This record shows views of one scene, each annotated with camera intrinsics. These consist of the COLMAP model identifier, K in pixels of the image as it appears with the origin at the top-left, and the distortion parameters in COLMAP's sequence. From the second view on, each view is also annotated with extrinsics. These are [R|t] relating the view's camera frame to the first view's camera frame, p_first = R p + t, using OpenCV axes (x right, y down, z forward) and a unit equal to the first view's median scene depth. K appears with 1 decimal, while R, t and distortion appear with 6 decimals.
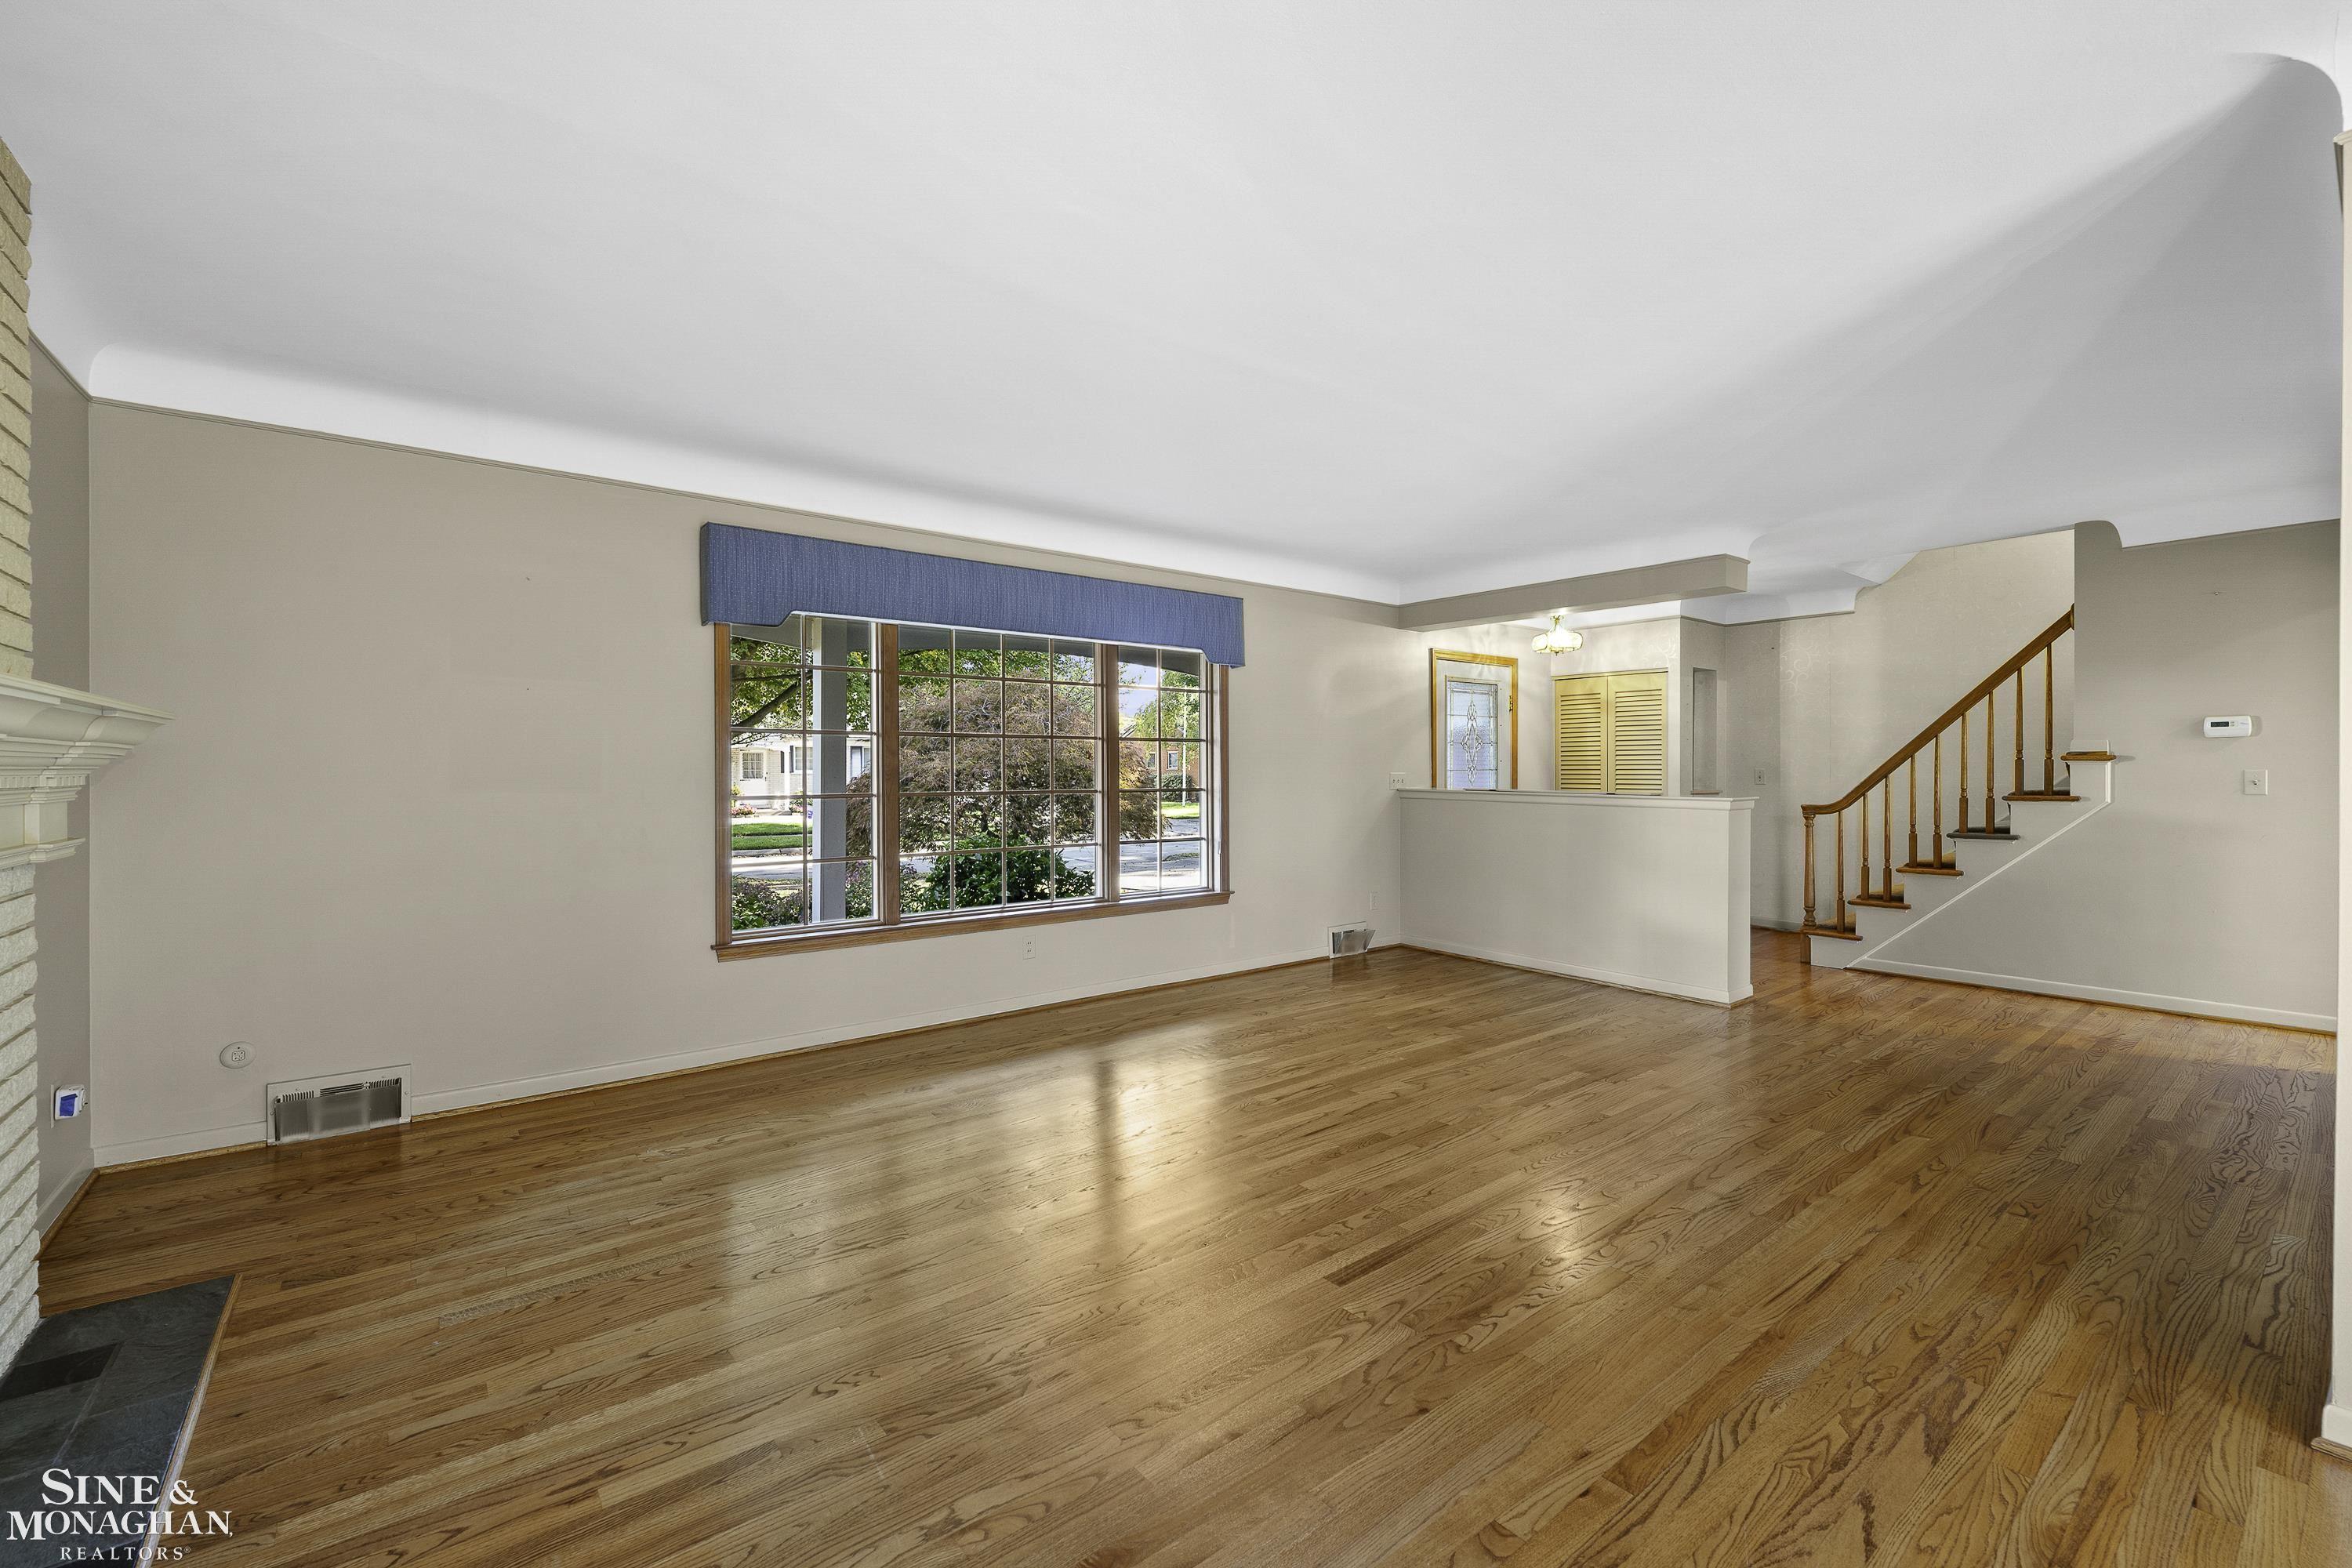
lens RADIAL K [[970.8, 0, 1176.0], [0, 970.8, 784.0], [0, 0, 1]] dist [-0.000018, 0.000042]
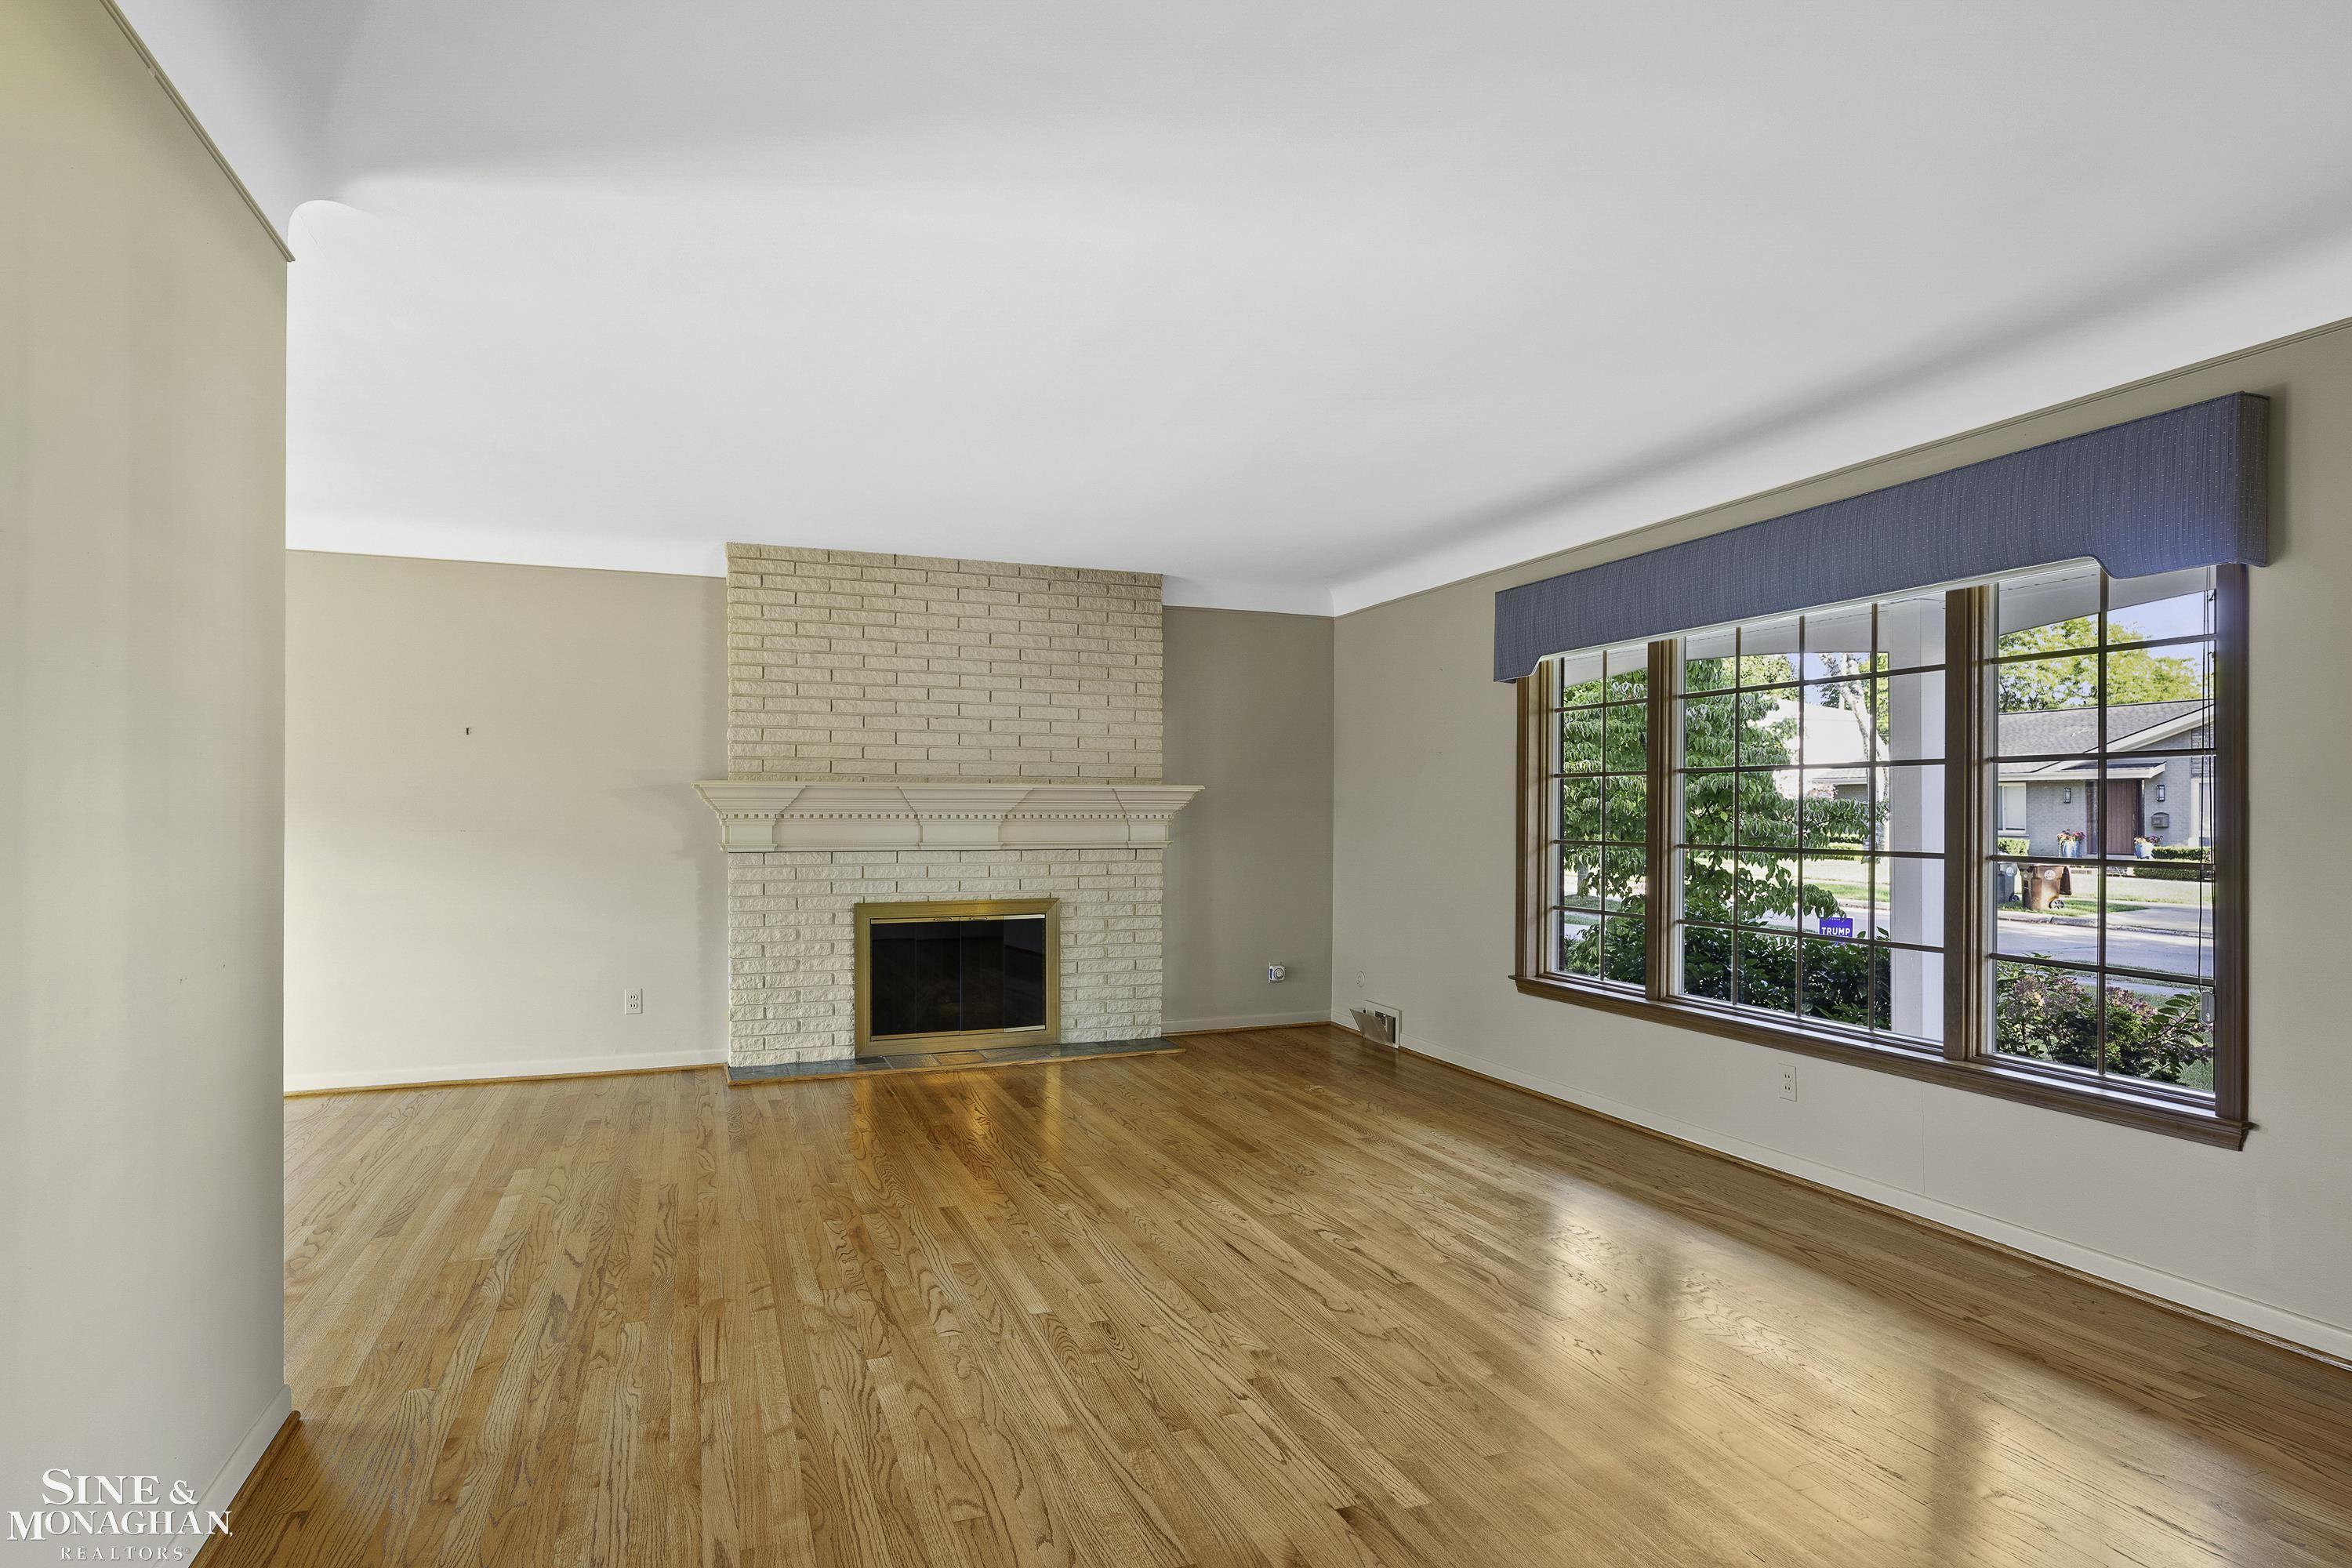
lens RADIAL K [[1300.1, 0, 1179.4], [0, 1300.1, 812.3], [0, 0, 1]] dist [-0.000582, -0.000749]
pose [[-0.305664, 0.001439, -0.952139, 1.446315], [-0.017902, 0.999813, 0.007258, -0.027967], [0.951971, 0.019264, -0.305581, 1.525630]]
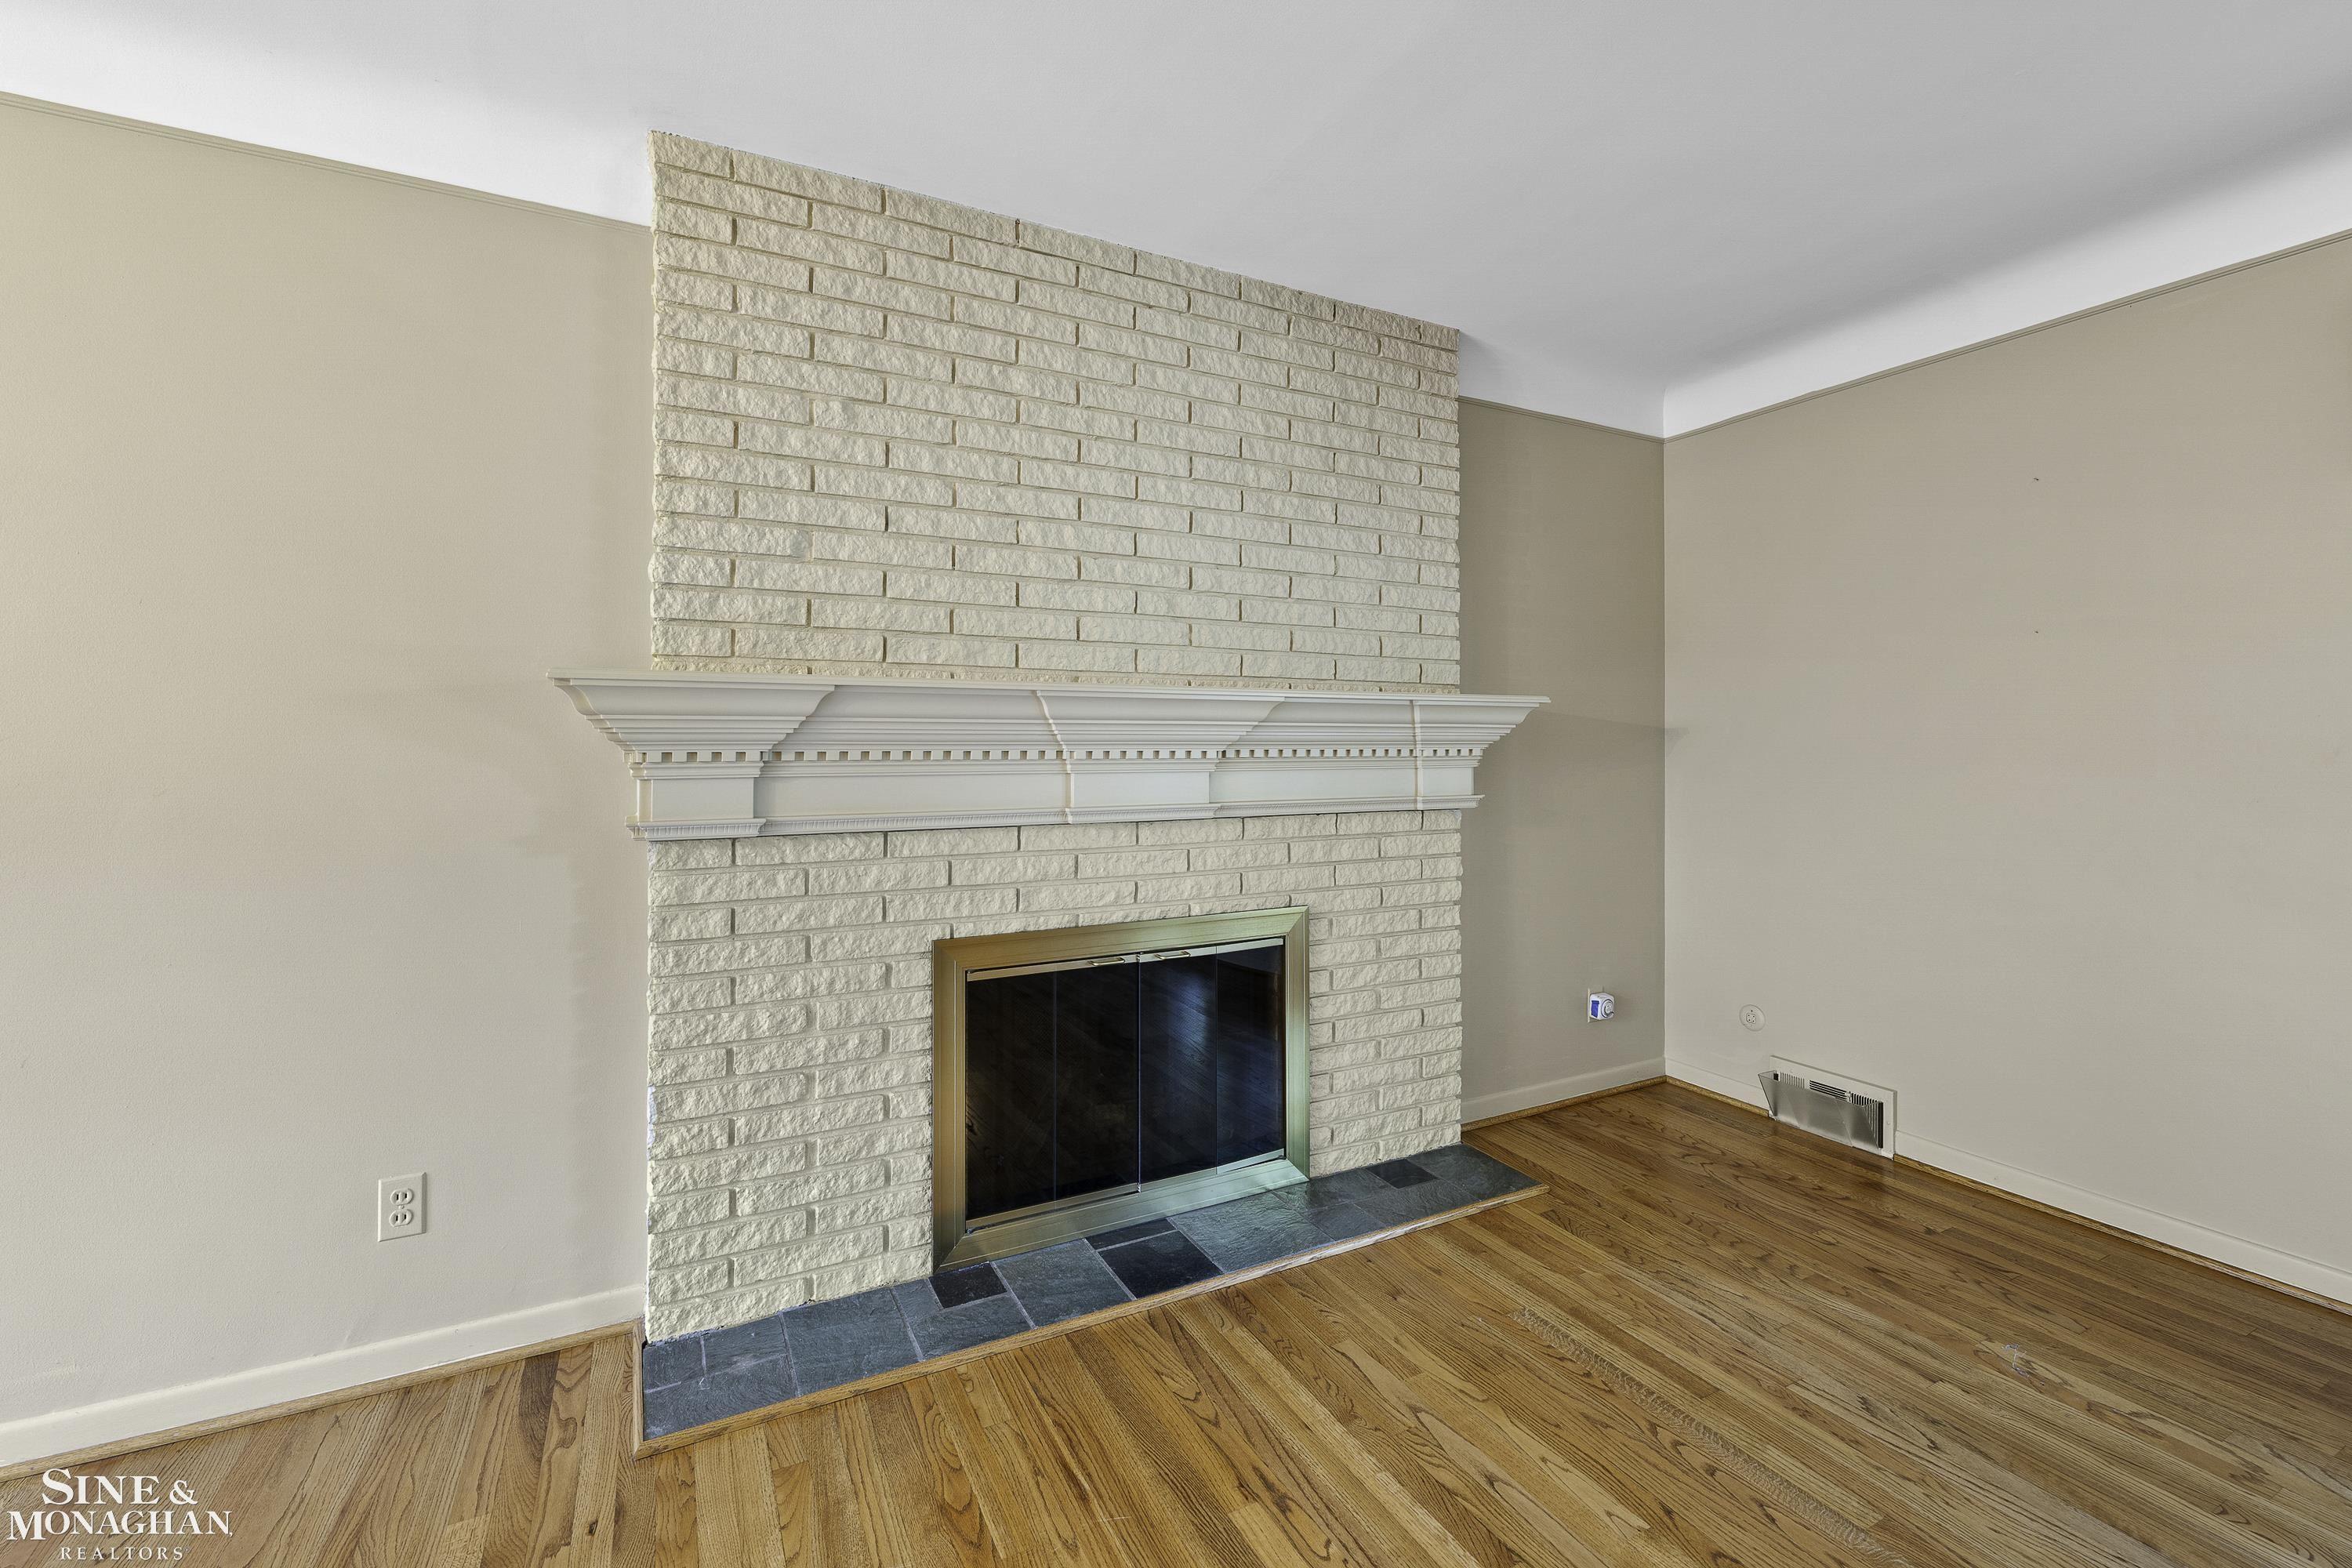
lens RADIAL K [[995.7, 0, 1166.0], [0, 995.7, 718.7], [0, 0, 1]] dist [-0.002287, -0.000038]
pose [[-0.195577, -0.023478, -0.980407, 0.230813], [-0.016001, 0.999657, -0.020747, -0.009988], [0.980558, 0.011629, -0.195886, 0.643793]]
